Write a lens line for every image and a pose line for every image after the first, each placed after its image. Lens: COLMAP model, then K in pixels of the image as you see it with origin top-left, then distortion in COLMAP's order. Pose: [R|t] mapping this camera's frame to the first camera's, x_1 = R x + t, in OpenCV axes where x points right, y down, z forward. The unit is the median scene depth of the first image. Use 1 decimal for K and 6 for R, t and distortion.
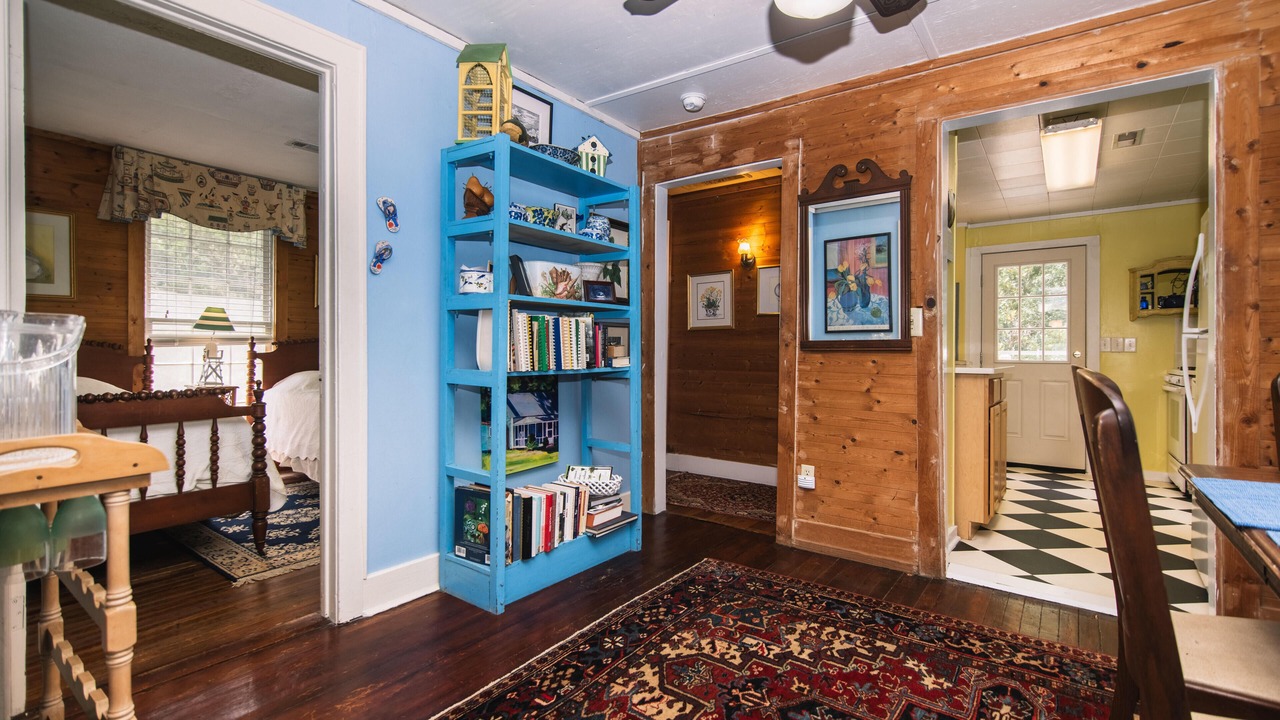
lens RADIAL K [[574.1, 0, 637.2], [0, 574.1, 352.0], [0, 0, 1]] dist [0.003687, -0.000064]
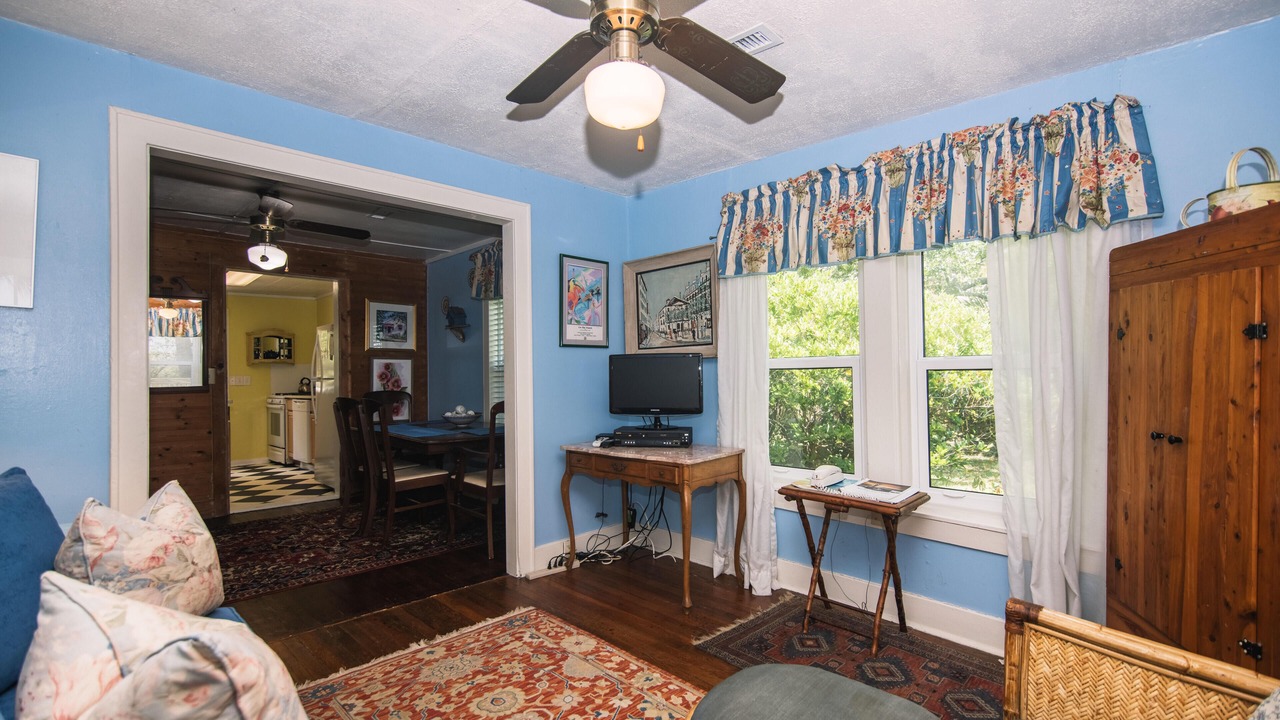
lens RADIAL K [[574.1, 0, 637.2], [0, 574.1, 352.0], [0, 0, 1]] dist [0.003687, -0.000064]
pose [[0.140110, 0.029261, 0.989703, -0.965209], [0.014521, 0.999395, -0.031604, -0.044991], [-0.990029, 0.018799, 0.139600, -0.488910]]
